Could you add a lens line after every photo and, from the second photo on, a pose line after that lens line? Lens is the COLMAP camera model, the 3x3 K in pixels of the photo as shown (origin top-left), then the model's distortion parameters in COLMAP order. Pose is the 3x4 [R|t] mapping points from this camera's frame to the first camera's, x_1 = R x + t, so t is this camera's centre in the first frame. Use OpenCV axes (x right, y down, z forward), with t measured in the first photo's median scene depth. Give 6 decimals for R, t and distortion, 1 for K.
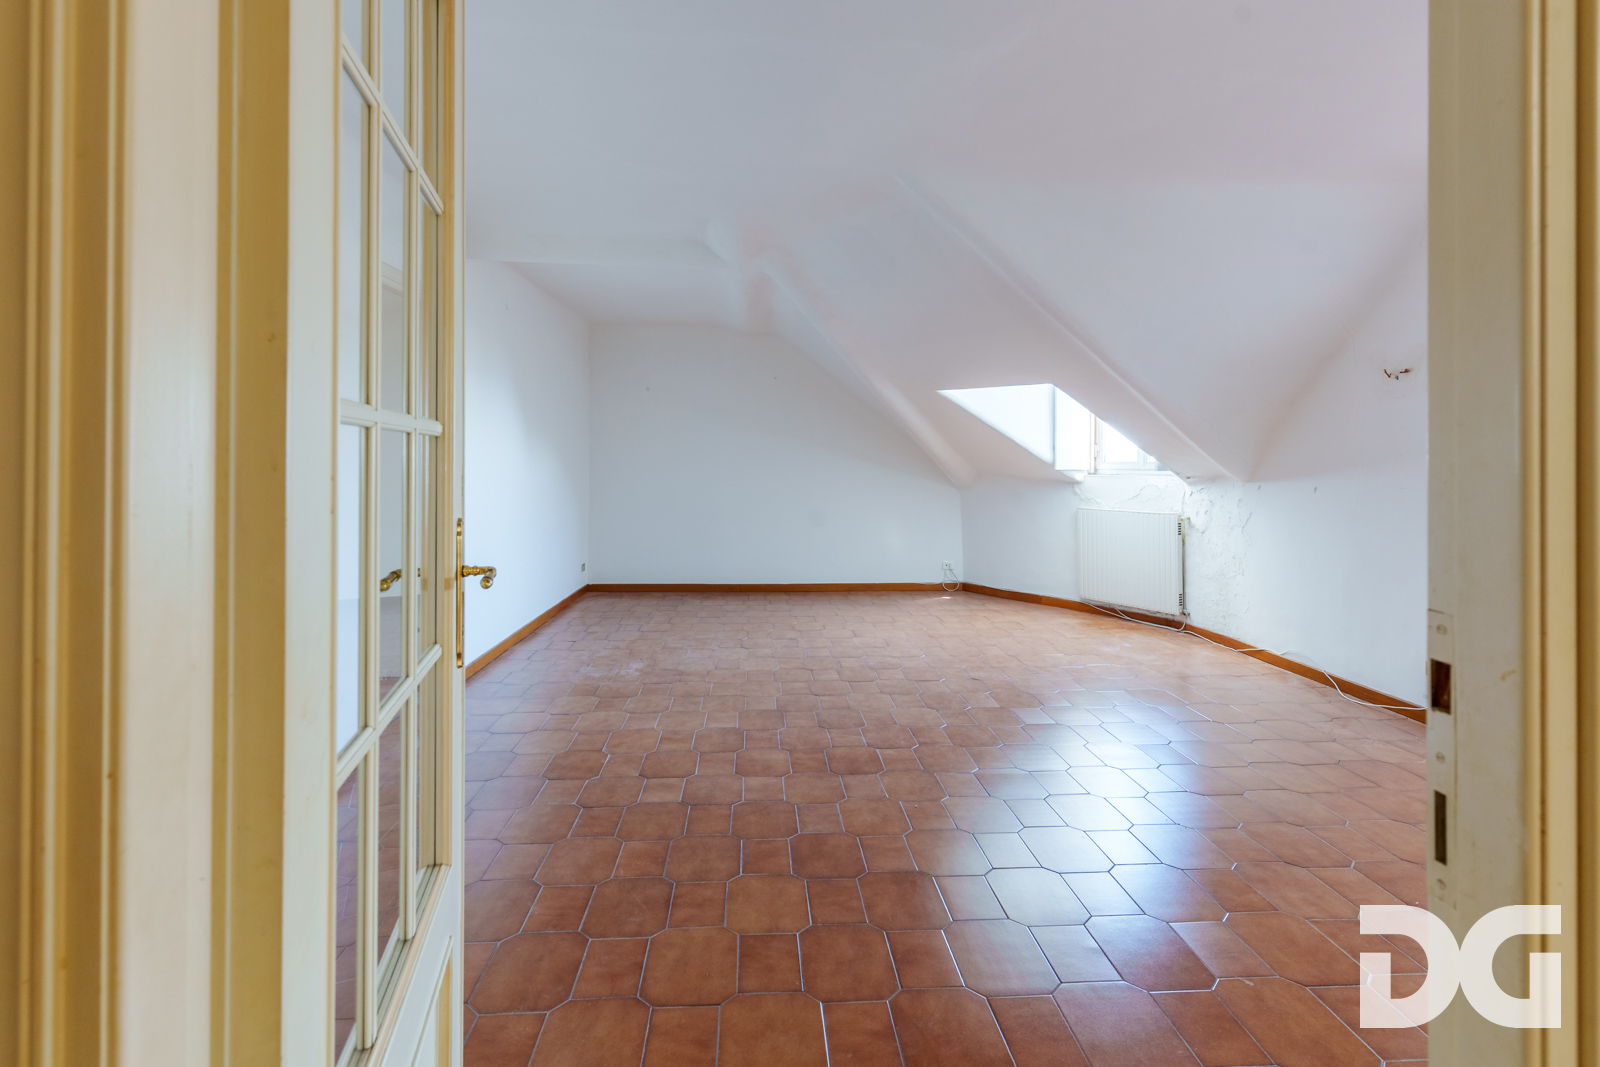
lens RADIAL K [[762.7, 0, 800.4], [0, 762.7, 457.7], [0, 0, 1]] dist [0.000765, -0.000122]
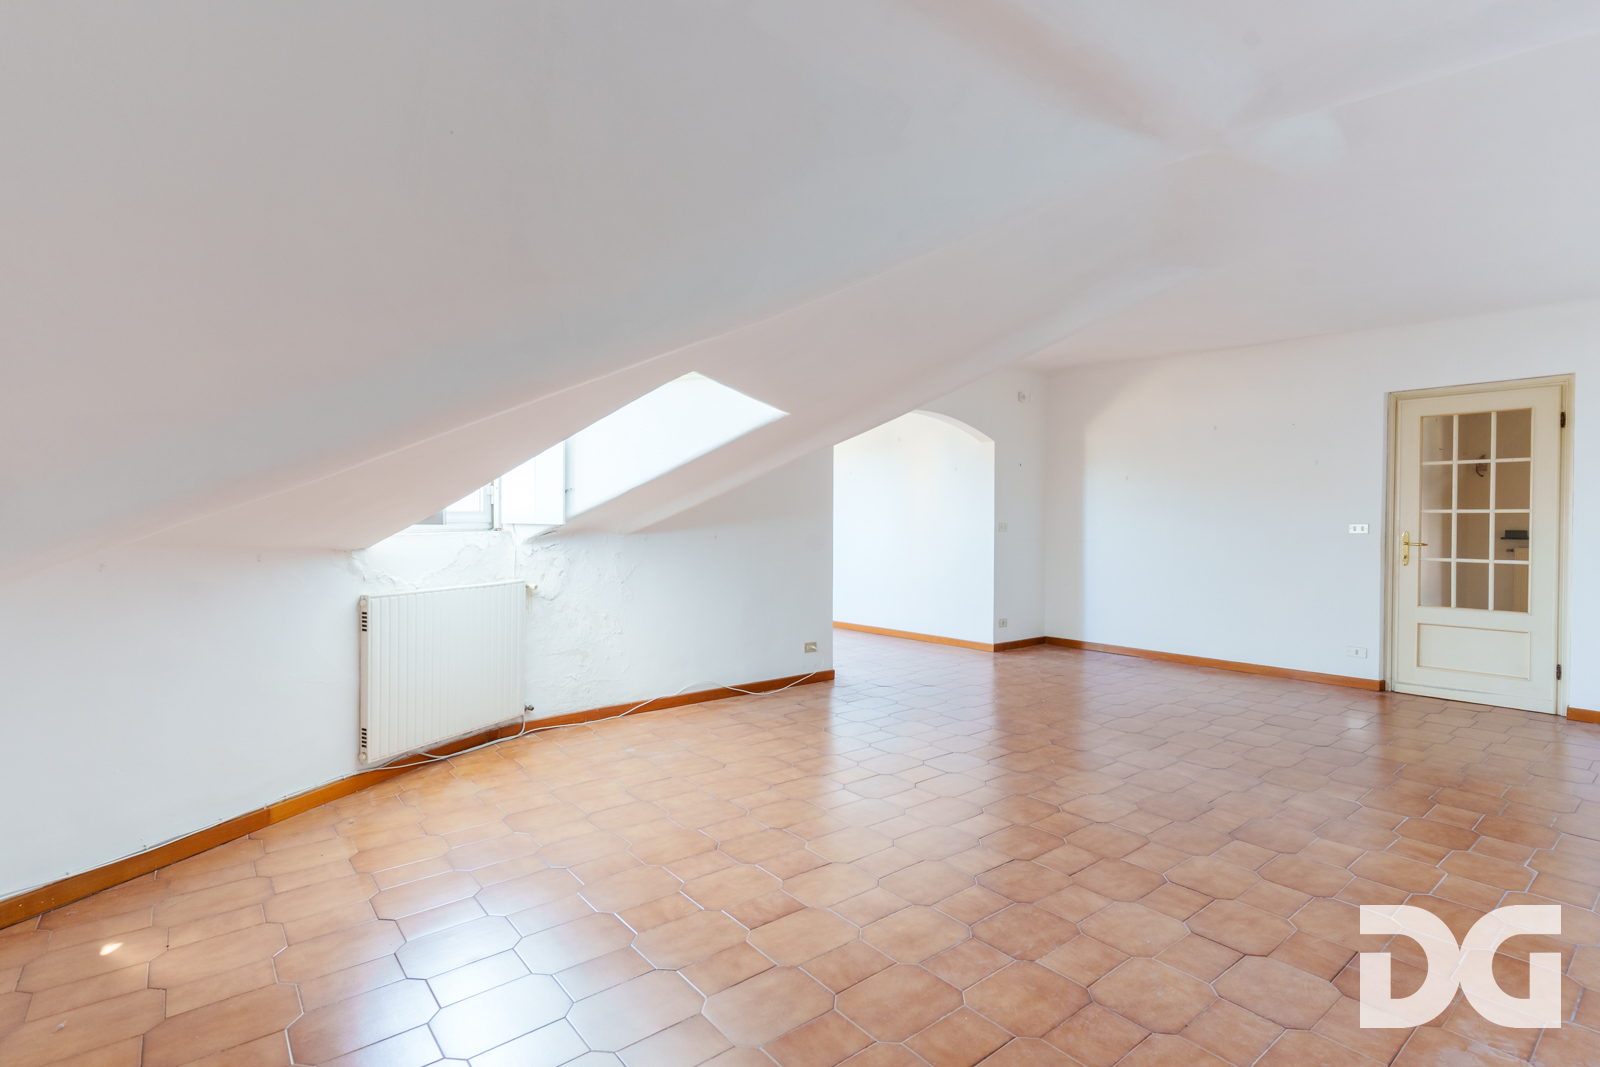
lens RADIAL K [[762.7, 0, 787.7], [0, 762.7, 523.0], [0, 0, 1]] dist [0.000765, -0.000122]
pose [[-0.566079, -0.009459, 0.824297, -0.274679], [-0.013754, 0.999903, 0.002029, 0.011804], [-0.824237, -0.010188, -0.566154, 1.229638]]
